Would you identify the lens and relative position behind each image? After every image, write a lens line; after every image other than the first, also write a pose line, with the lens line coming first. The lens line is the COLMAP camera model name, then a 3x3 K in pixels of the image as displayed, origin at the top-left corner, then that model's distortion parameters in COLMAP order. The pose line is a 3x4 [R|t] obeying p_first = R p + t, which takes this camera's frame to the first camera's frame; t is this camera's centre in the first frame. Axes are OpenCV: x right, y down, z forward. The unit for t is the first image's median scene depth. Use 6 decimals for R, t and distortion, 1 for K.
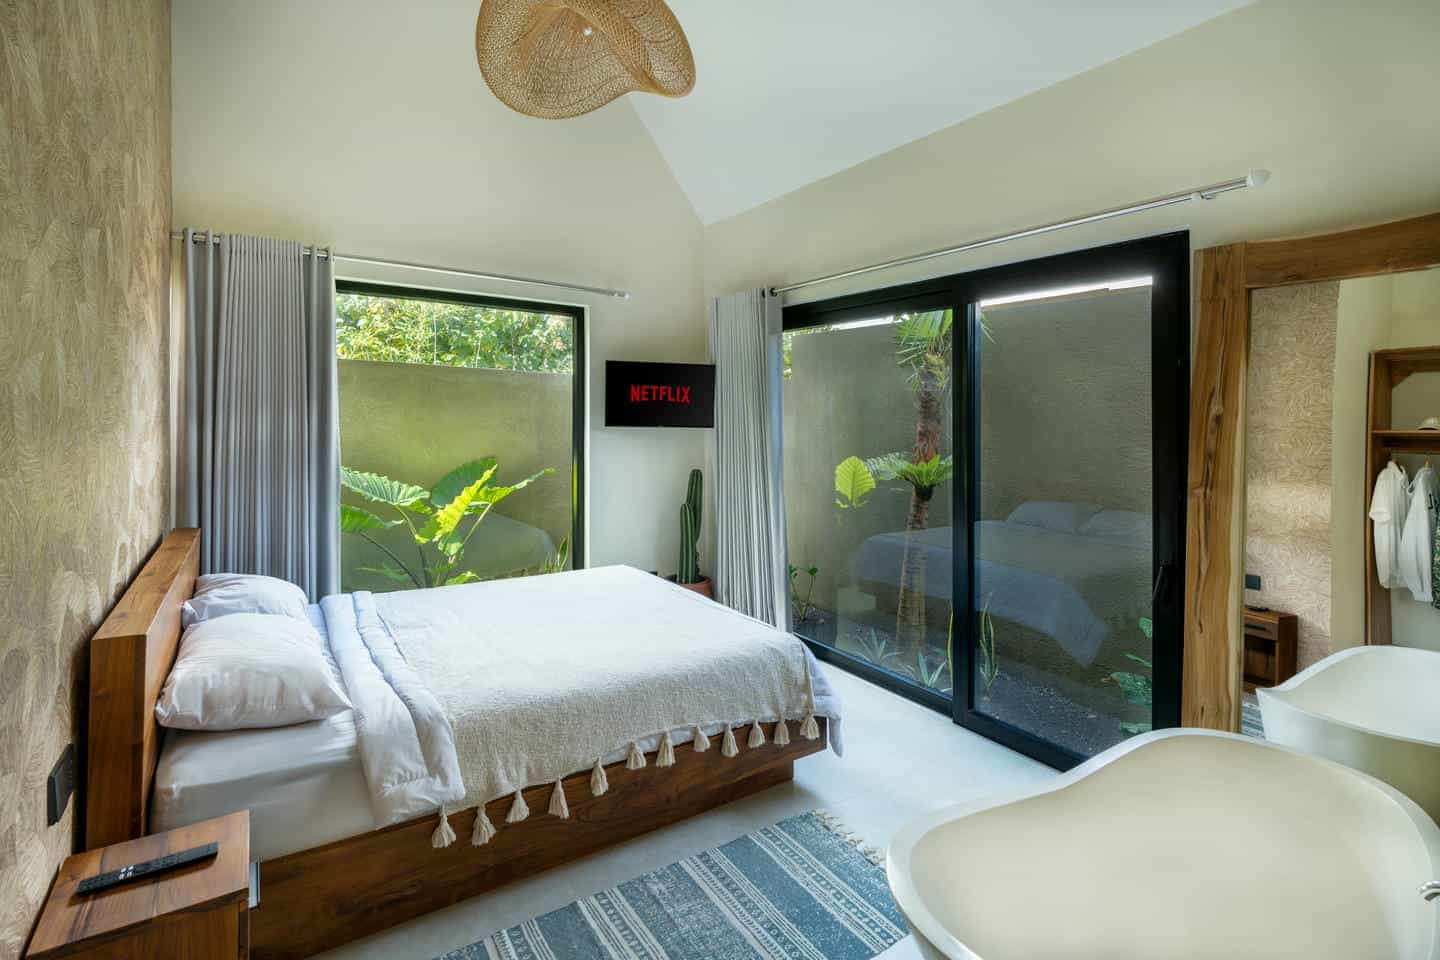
lens RADIAL K [[645.8, 0, 721.3], [0, 645.8, 417.4], [0, 0, 1]] dist [-0.000228, 0.000069]
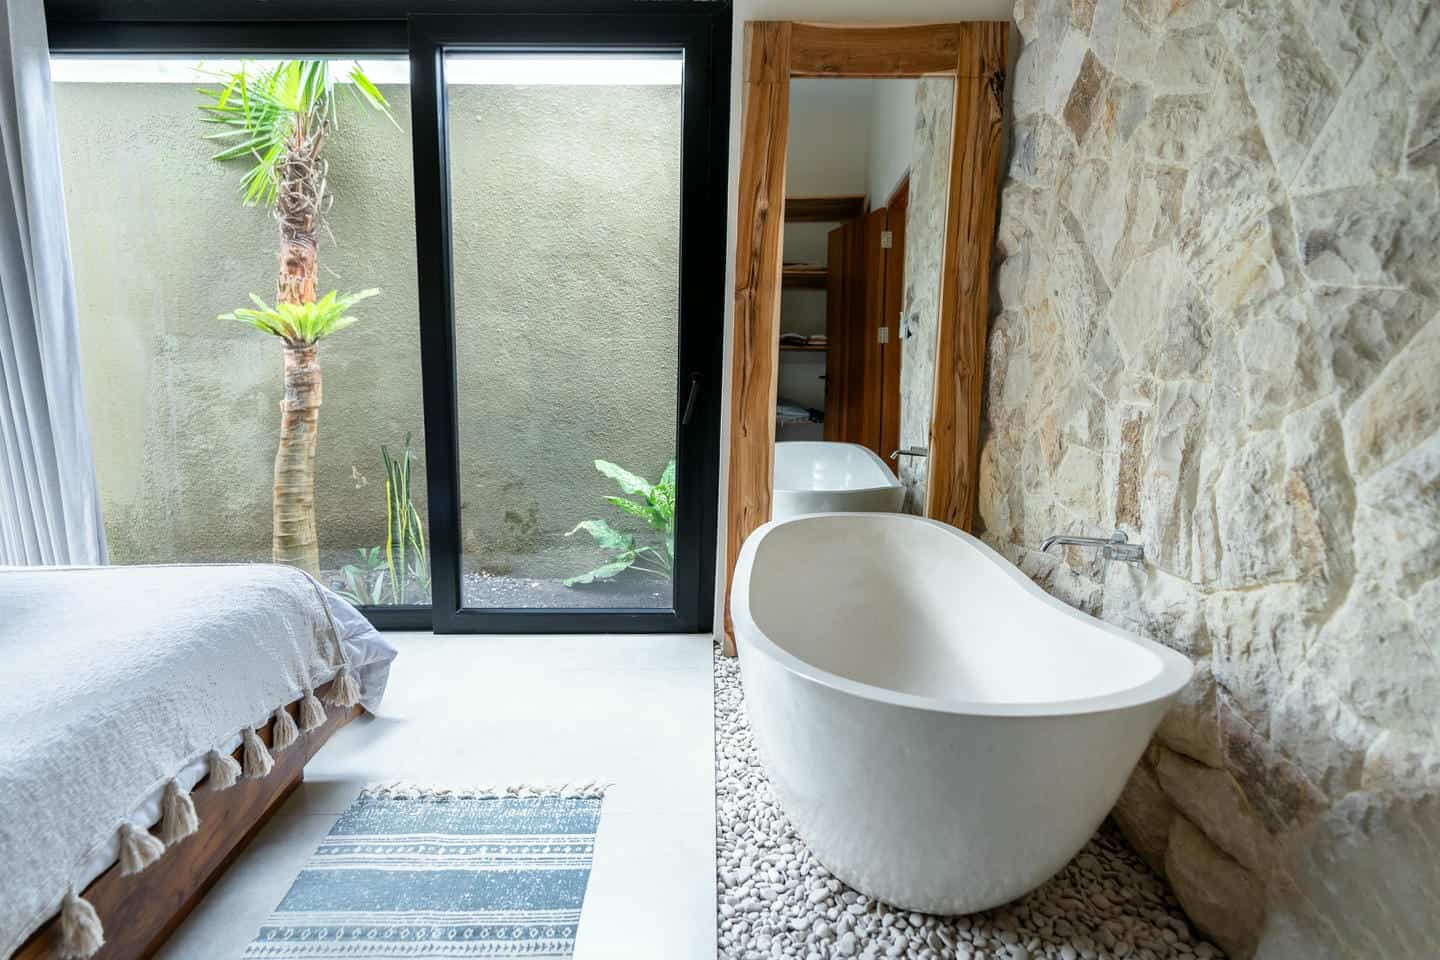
lens RADIAL K [[830.3, 0, 720.0], [0, 830.3, 480.0], [0, 0, 1]] dist [-0.002362, -0.000522]
pose [[0.558728, -0.194602, 0.806197, -0.360103], [0.007792, 0.973270, 0.229530, 0.103650], [-0.829314, -0.121963, 0.545310, 0.310300]]
